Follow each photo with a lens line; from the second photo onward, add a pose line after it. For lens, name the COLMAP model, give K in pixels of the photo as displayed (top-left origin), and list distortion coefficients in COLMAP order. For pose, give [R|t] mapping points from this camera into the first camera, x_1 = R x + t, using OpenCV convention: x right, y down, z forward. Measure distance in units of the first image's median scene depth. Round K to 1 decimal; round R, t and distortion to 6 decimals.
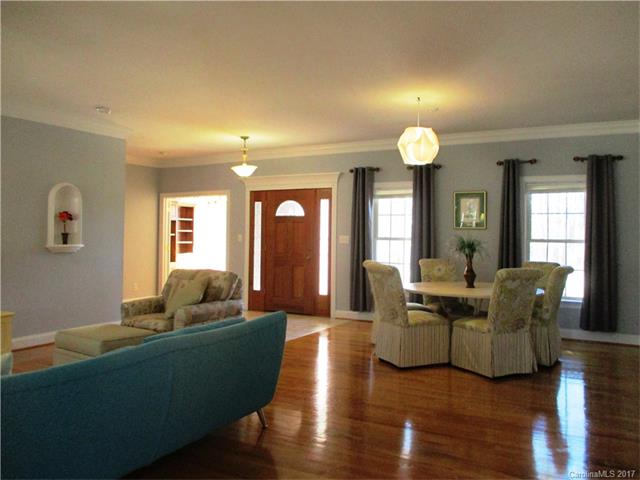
lens RADIAL K [[534.5, 0, 320.6], [0, 534.5, 238.1], [0, 0, 1]] dist [-0.023502, -0.007236]
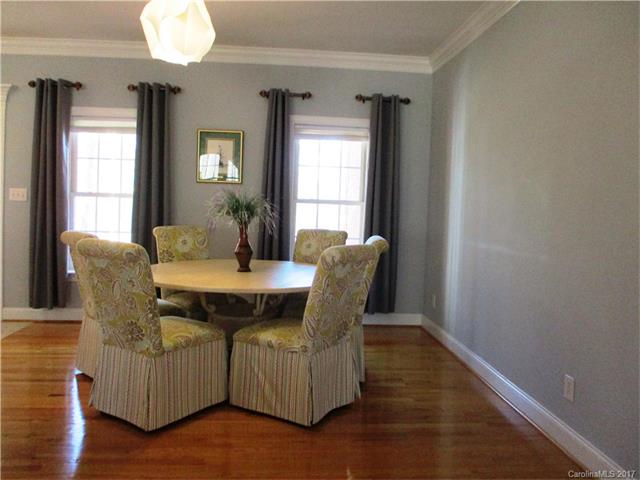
lens RADIAL K [[534.5, 0, 317.1], [0, 534.5, 221.2], [0, 0, 1]] dist [-0.023502, -0.007236]
pose [[0.838871, -0.004431, 0.544312, 0.000000], [-0.019586, 0.999074, 0.038318, 0.004286], [-0.543977, -0.042805, 0.838007, 0.355784]]
